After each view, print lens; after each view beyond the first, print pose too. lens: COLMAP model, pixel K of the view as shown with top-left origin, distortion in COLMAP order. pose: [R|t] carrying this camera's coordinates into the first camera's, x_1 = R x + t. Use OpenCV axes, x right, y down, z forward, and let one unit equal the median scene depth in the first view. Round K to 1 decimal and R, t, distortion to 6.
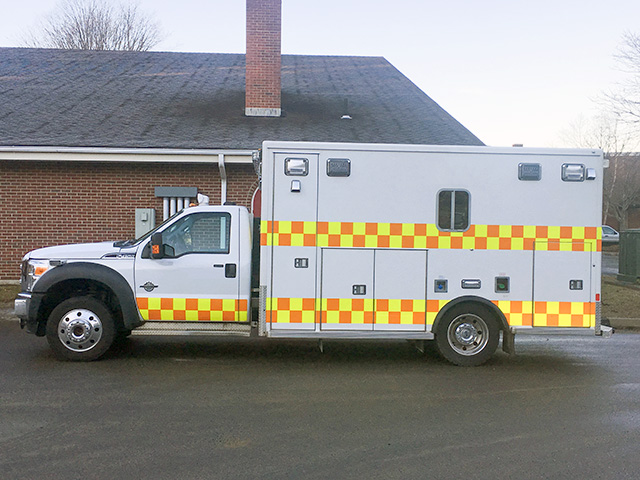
lens RADIAL K [[783.4, 0, 320.0], [0, 783.4, 240.0], [0, 0, 1]] dist [0.061707, -0.012410]
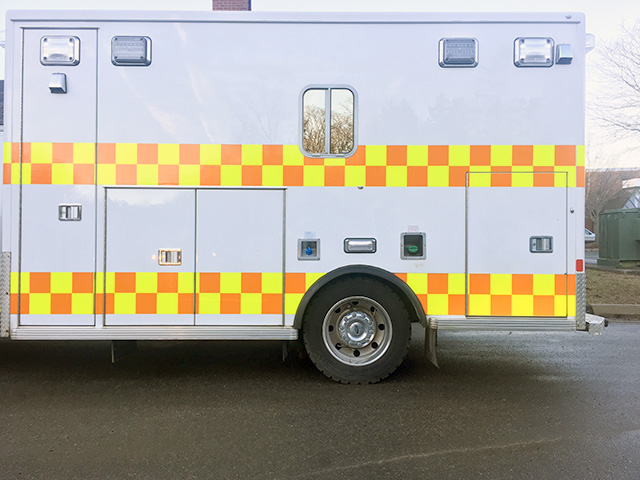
lens RADIAL K [[714.2, 0, 280.6], [0, 714.2, 230.0], [0, 0, 1]] dist [0.111694, -0.183289]
pose [[0.998744, -0.013503, -0.048242, 0.158753], [0.013042, 0.999866, -0.009861, 0.049035], [0.048369, 0.009219, 0.998787, 0.458446]]
